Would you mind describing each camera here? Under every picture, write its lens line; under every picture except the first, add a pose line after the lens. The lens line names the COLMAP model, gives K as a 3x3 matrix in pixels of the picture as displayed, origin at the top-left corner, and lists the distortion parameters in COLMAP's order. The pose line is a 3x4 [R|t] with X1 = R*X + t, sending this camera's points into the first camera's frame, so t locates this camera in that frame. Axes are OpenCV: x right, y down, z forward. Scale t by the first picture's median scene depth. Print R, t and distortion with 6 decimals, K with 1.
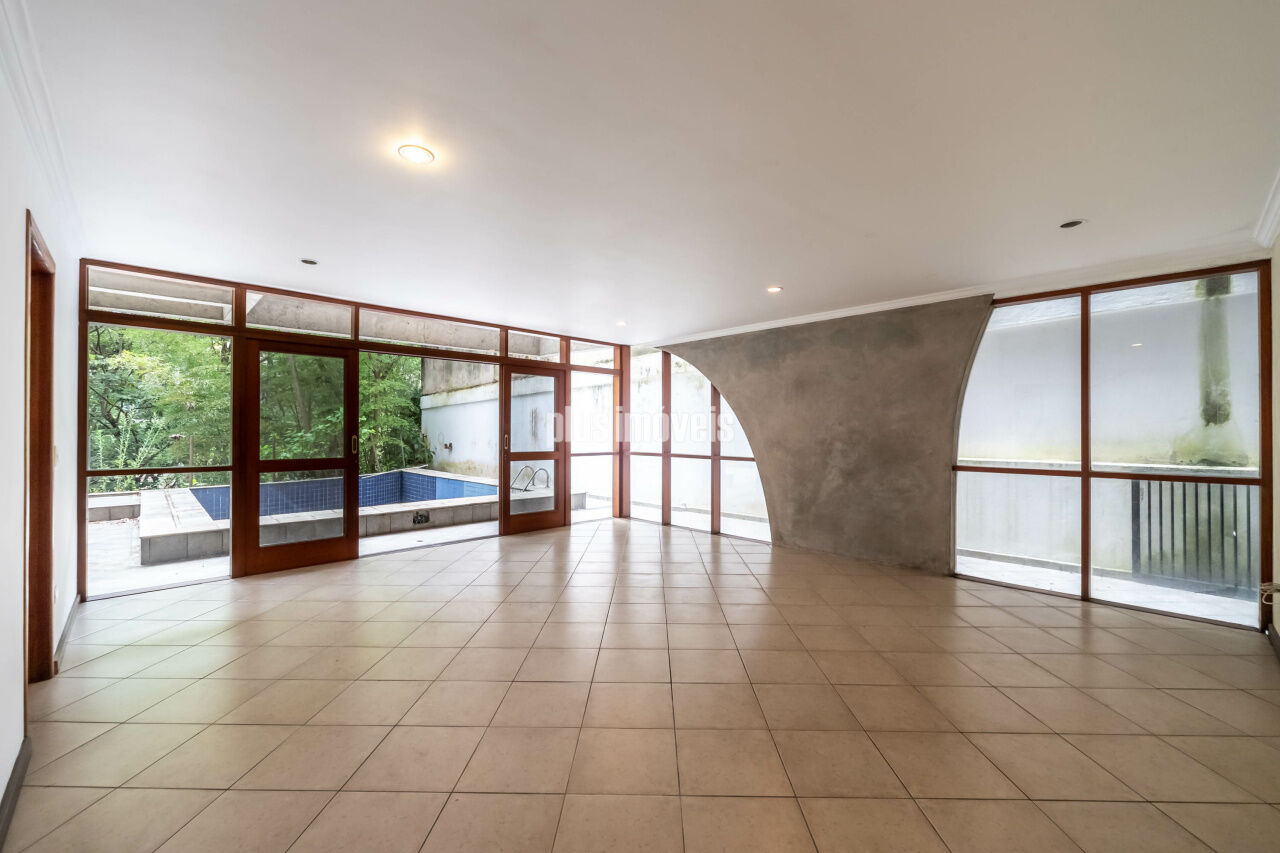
lens RADIAL K [[544.7, 0, 640.8], [0, 544.7, 431.1], [0, 0, 1]] dist [0.003337, 0.000282]
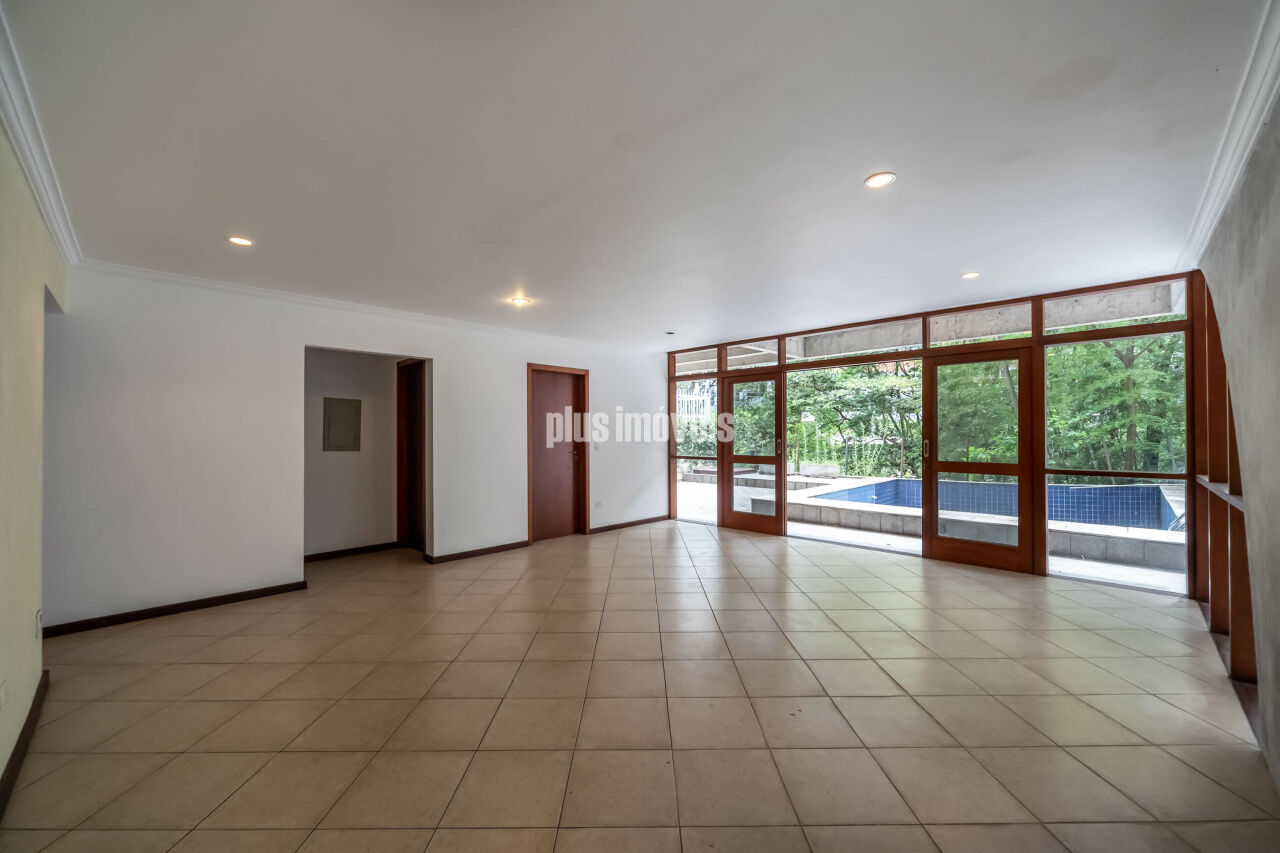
lens RADIAL K [[500.8, 0, 634.4], [0, 500.8, 428.0], [0, 0, 1]] dist [0.000858, 0.000130]
pose [[-0.005025, -0.016295, -0.999855, 0.415117], [0.001063, 0.999867, -0.016300, 0.000635], [0.999987, -0.001144, -0.005007, 0.419167]]
